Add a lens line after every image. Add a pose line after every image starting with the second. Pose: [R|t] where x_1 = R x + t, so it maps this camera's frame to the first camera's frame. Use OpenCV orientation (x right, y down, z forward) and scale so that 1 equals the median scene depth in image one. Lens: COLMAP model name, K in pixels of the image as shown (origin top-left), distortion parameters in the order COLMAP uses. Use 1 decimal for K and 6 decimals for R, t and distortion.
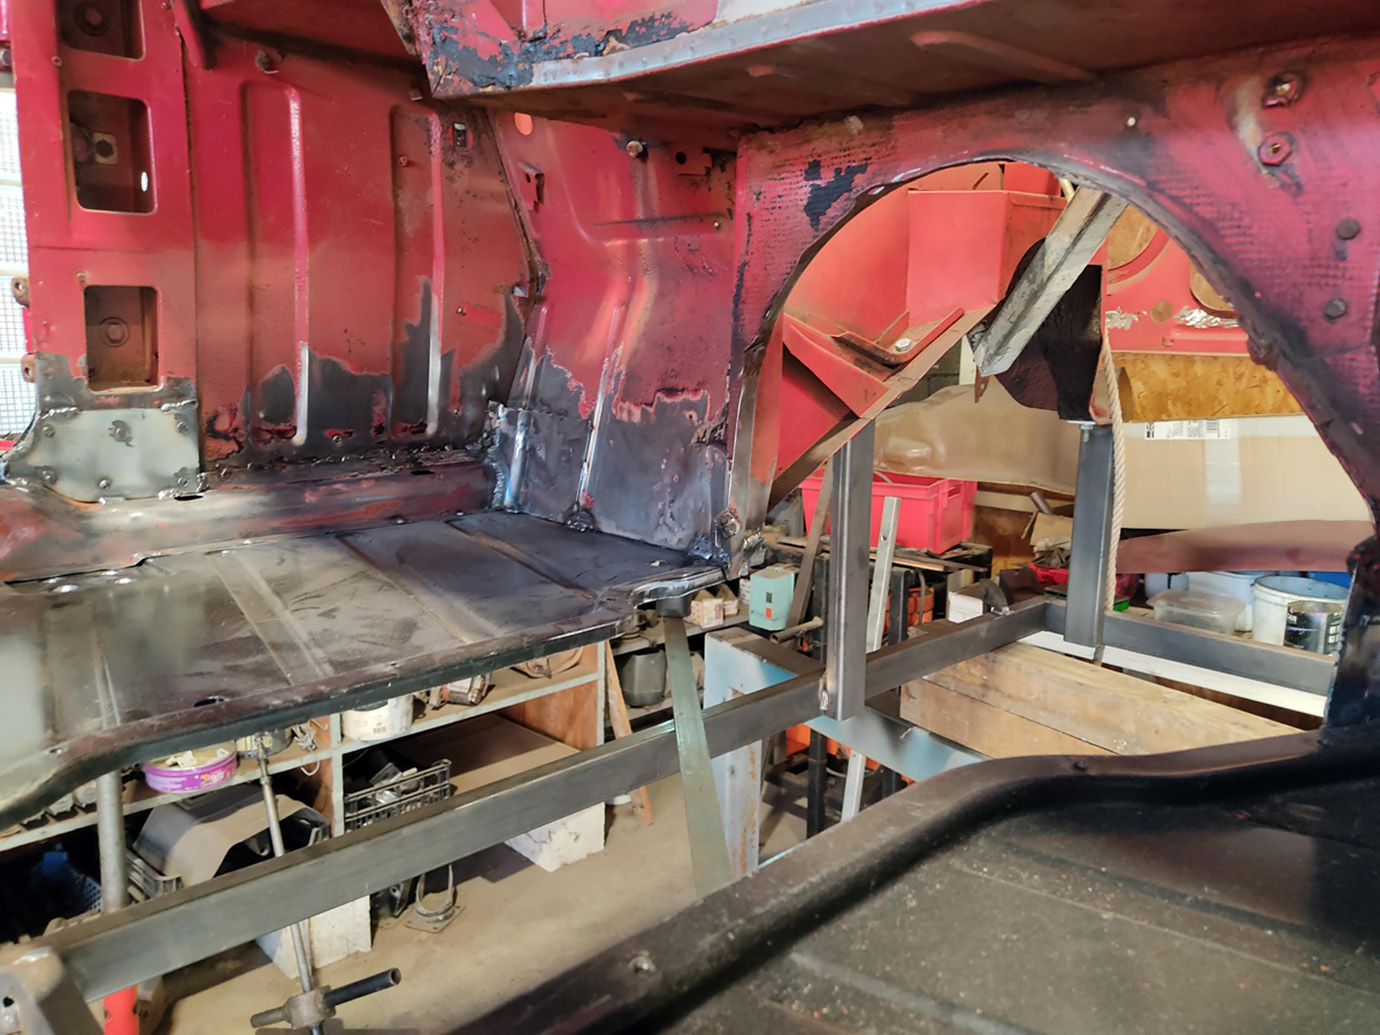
lens RADIAL K [[1047.0, 0, 690.1], [0, 1047.0, 515.8], [0, 0, 1]] dist [0.101719, -0.152733]
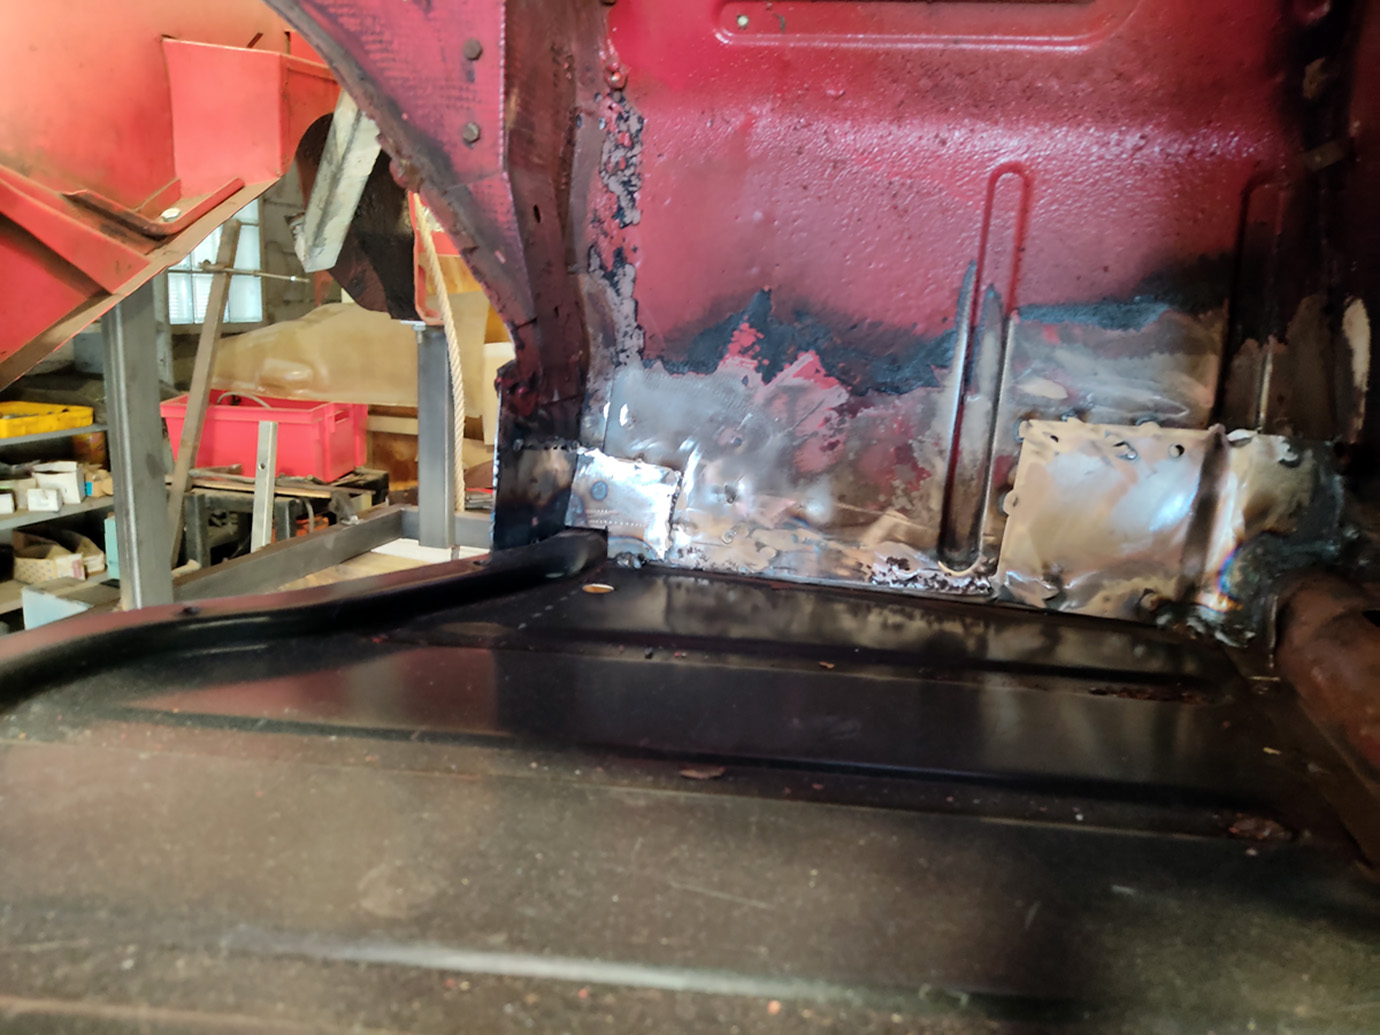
lens RADIAL K [[1047.0, 0, 690.1], [0, 1047.0, 515.8], [0, 0, 1]] dist [0.101719, -0.152733]
pose [[0.868549, -0.078095, 0.489412, 0.122988], [0.051427, 0.996378, 0.067725, 0.048120], [-0.492928, -0.033653, 0.869419, 0.010566]]
